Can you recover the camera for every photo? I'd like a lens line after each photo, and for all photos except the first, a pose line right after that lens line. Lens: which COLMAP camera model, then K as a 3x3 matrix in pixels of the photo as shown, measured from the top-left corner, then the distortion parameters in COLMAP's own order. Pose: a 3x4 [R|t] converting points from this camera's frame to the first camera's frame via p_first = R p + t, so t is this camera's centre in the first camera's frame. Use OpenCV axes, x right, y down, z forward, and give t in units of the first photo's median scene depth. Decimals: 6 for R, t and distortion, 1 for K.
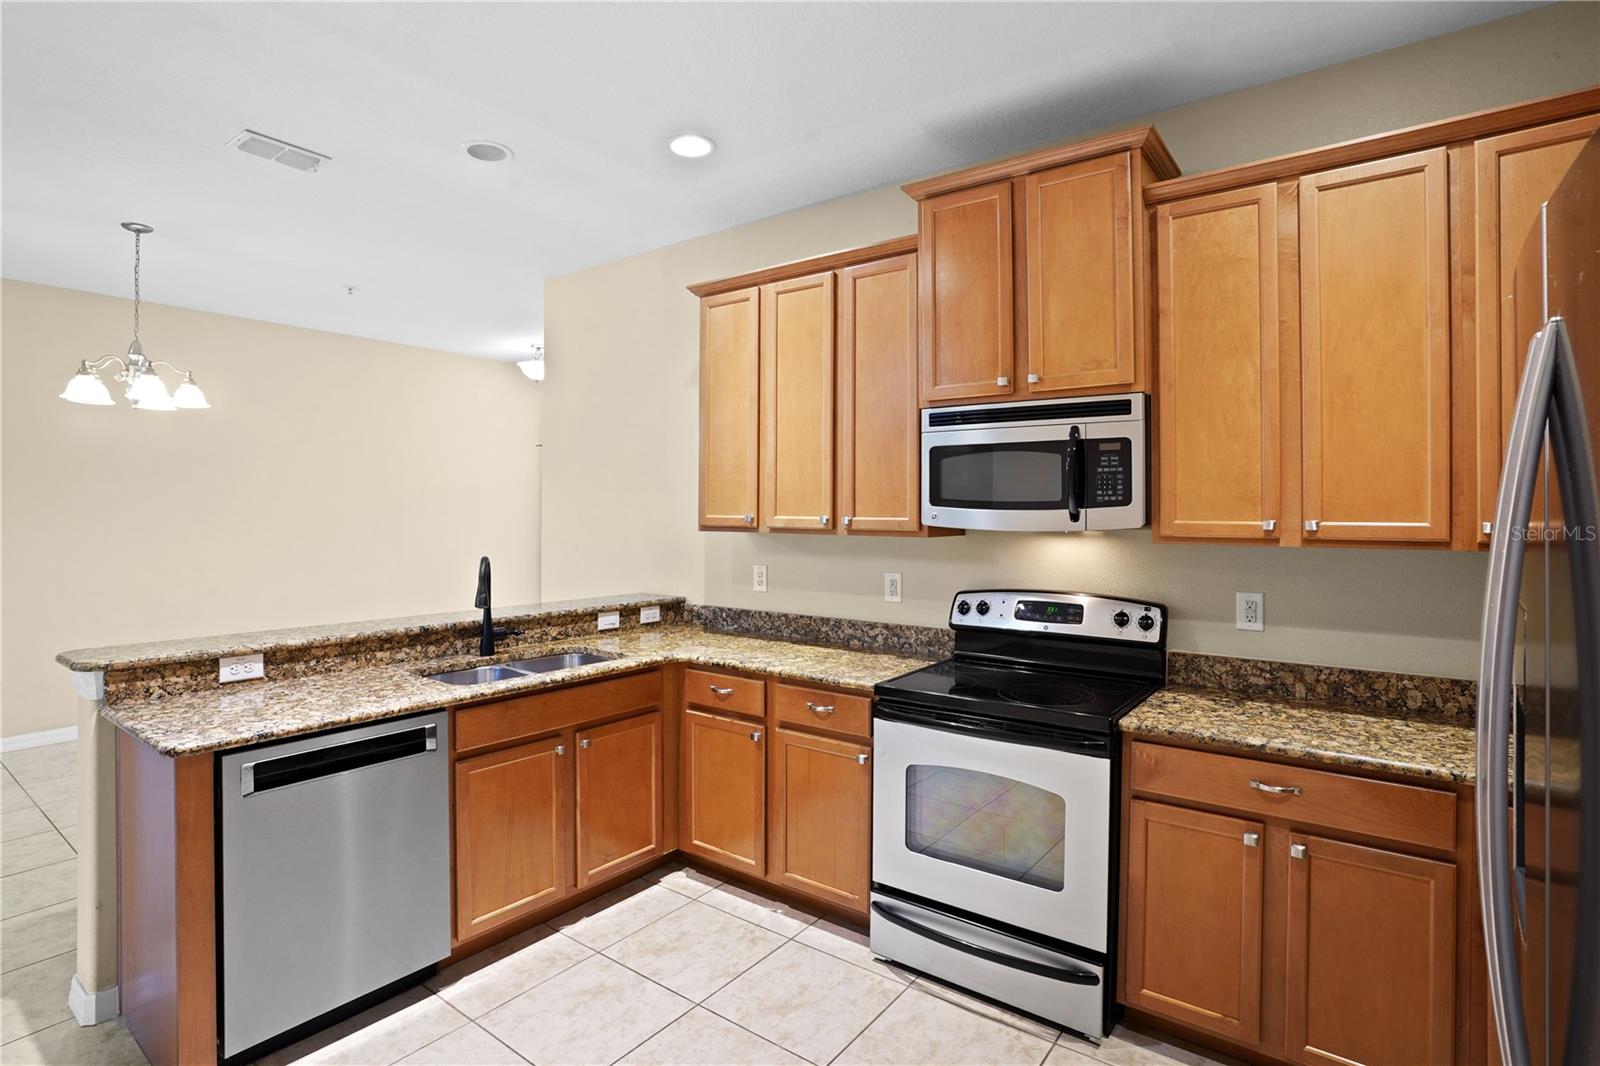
lens RADIAL K [[801.6, 0, 775.4], [0, 801.6, 508.5], [0, 0, 1]] dist [-0.071924, 0.025982]
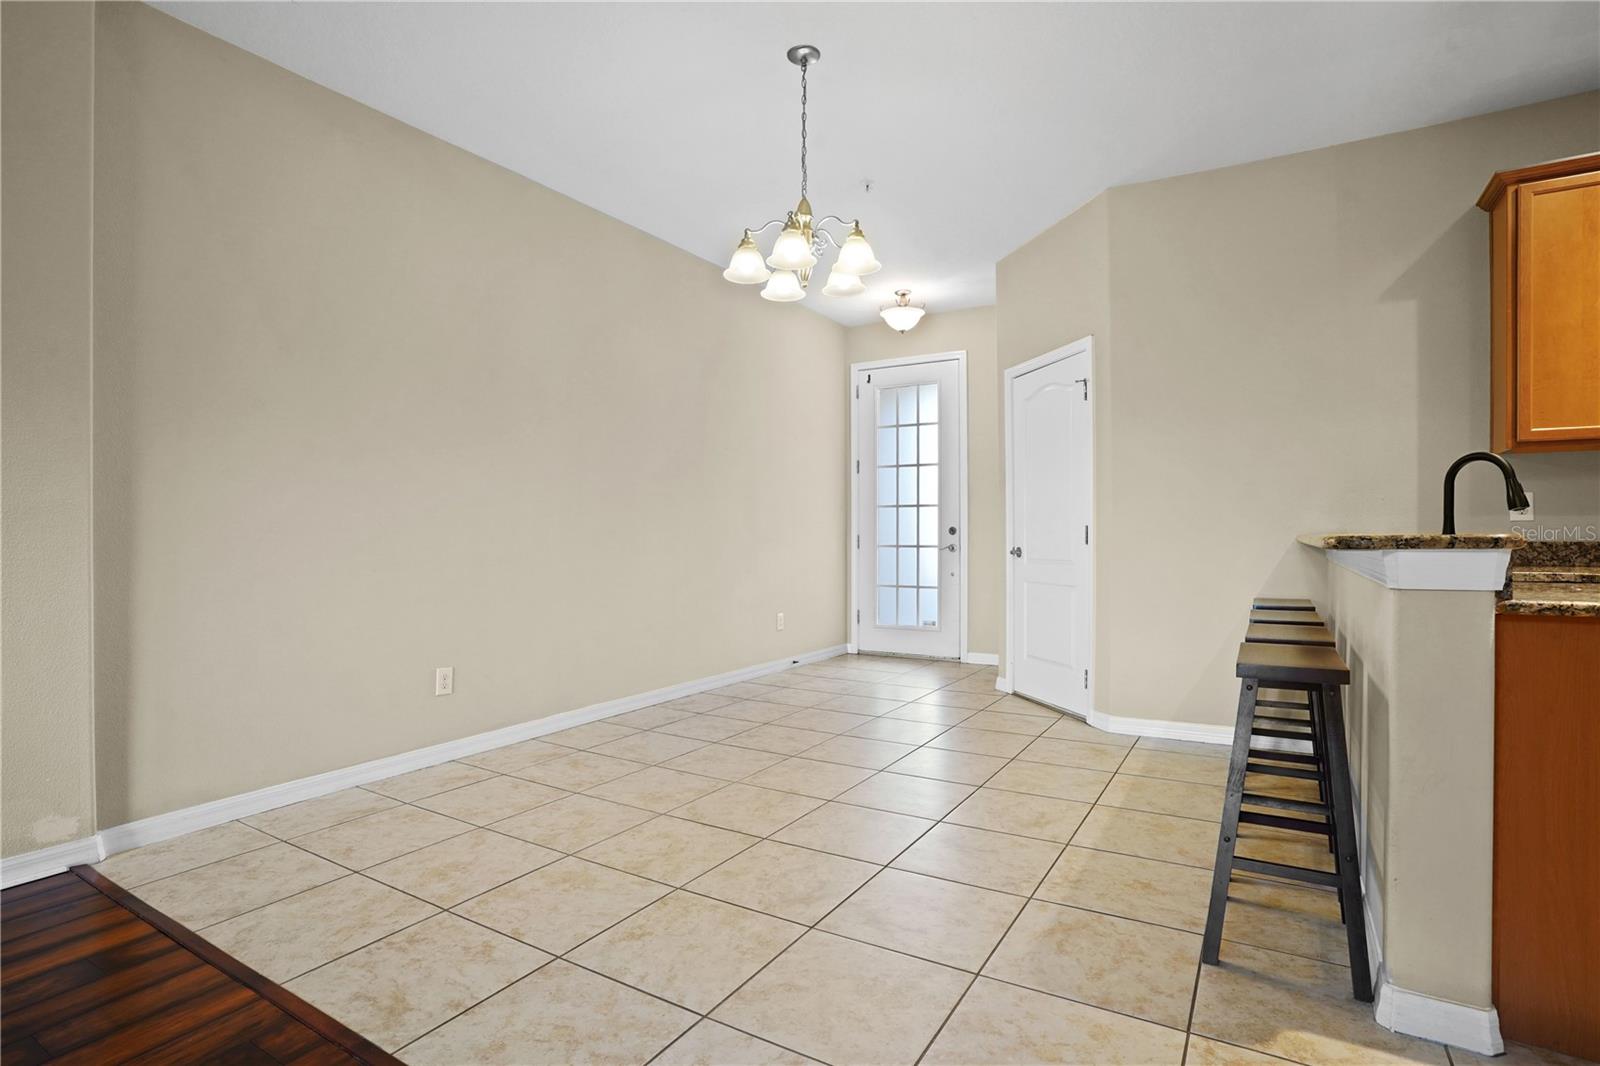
lens RADIAL K [[801.6, 0, 790.2], [0, 801.6, 541.0], [0, 0, 1]] dist [-0.071924, 0.025982]
pose [[0.994007, -0.007268, 0.109077, -1.157346], [0.006162, 0.999926, 0.010472, 0.138504], [-0.109145, -0.009737, 0.993978, 0.282980]]
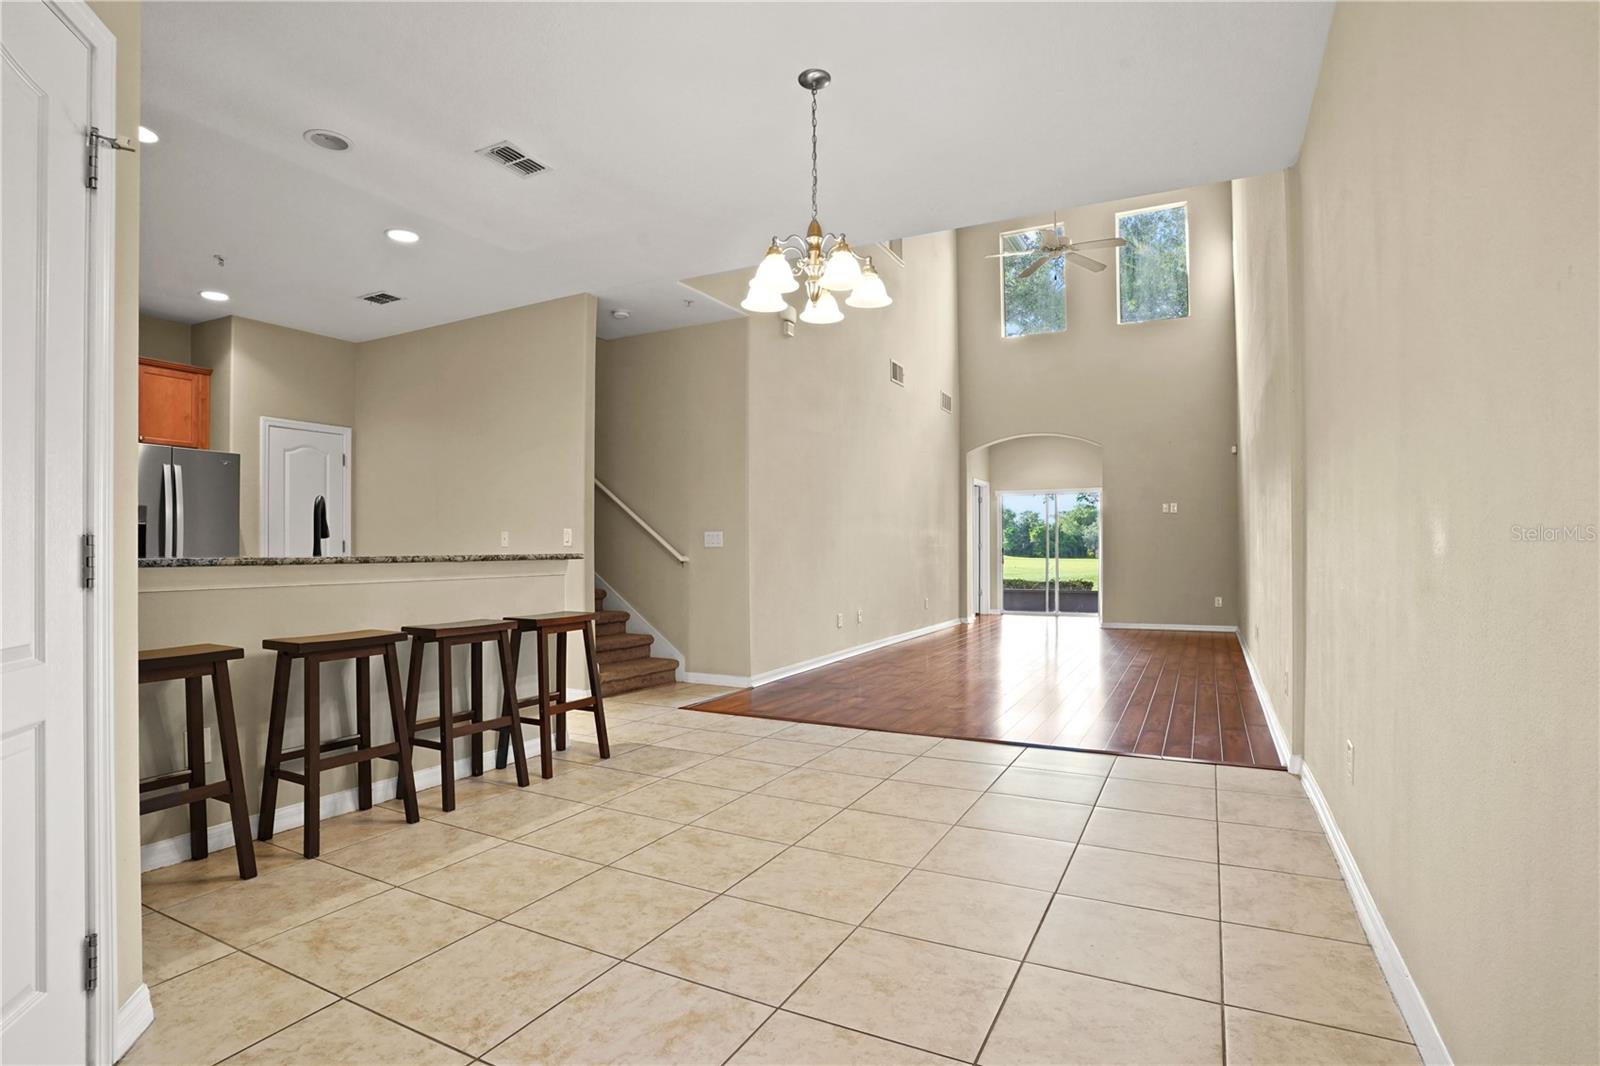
lens RADIAL K [[801.6, 0, 798.1], [0, 801.6, 550.3], [0, 0, 1]] dist [-0.071924, 0.025982]
pose [[-0.982711, -0.000802, -0.185145, -0.830210], [-0.000286, 0.999996, -0.002809, 0.140630], [0.185147, -0.002708, -0.982707, 2.214529]]
